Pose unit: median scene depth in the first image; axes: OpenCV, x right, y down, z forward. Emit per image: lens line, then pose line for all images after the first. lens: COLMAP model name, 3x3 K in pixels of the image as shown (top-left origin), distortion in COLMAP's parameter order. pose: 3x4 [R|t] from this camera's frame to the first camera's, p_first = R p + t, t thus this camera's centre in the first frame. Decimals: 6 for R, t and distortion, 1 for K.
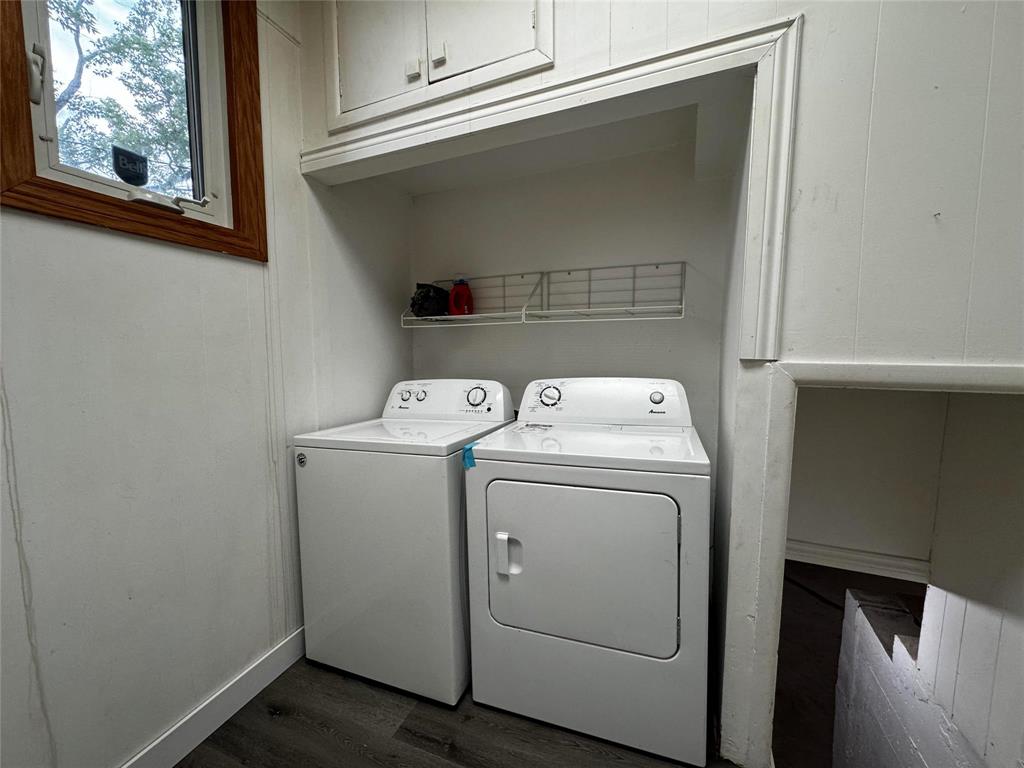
lens RADIAL K [[408.1, 0, 509.5], [0, 408.1, 385.8], [0, 0, 1]] dist [-0.002845, 0.000492]
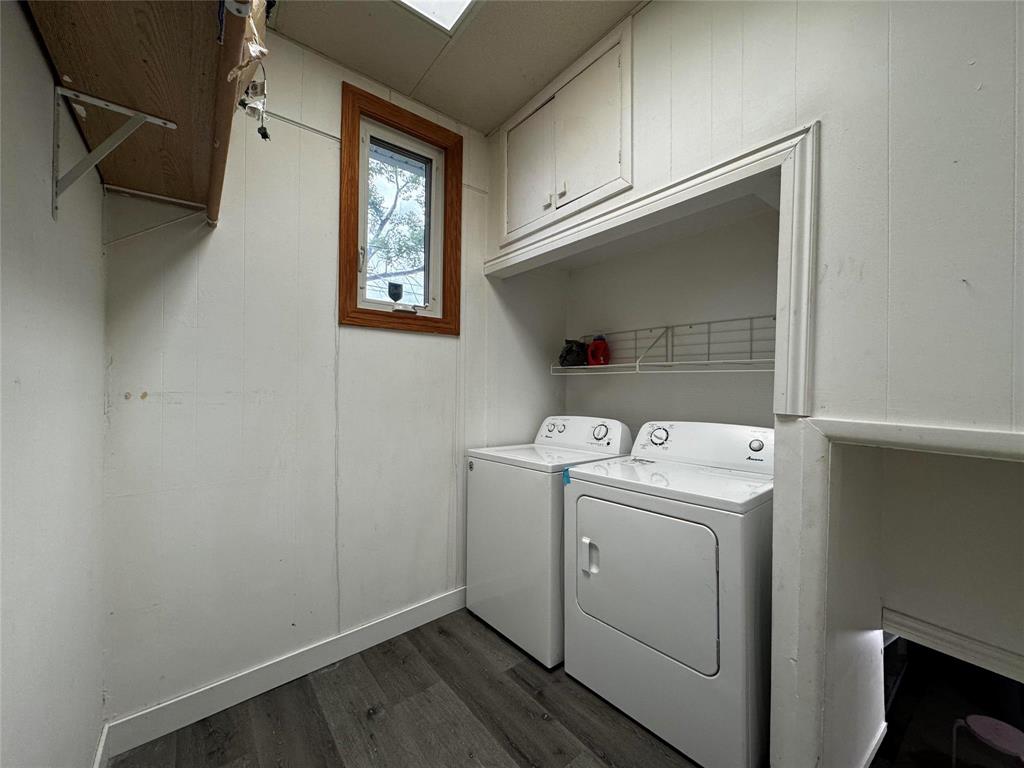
lens RADIAL K [[408.1, 0, 508.7], [0, 408.1, 386.3], [0, 0, 1]] dist [-0.002845, 0.000492]
pose [[0.869078, 0.017456, -0.494368, 0.379918], [-0.057757, 0.996123, -0.066361, -0.018382], [0.491293, 0.086226, 0.866716, -0.269915]]
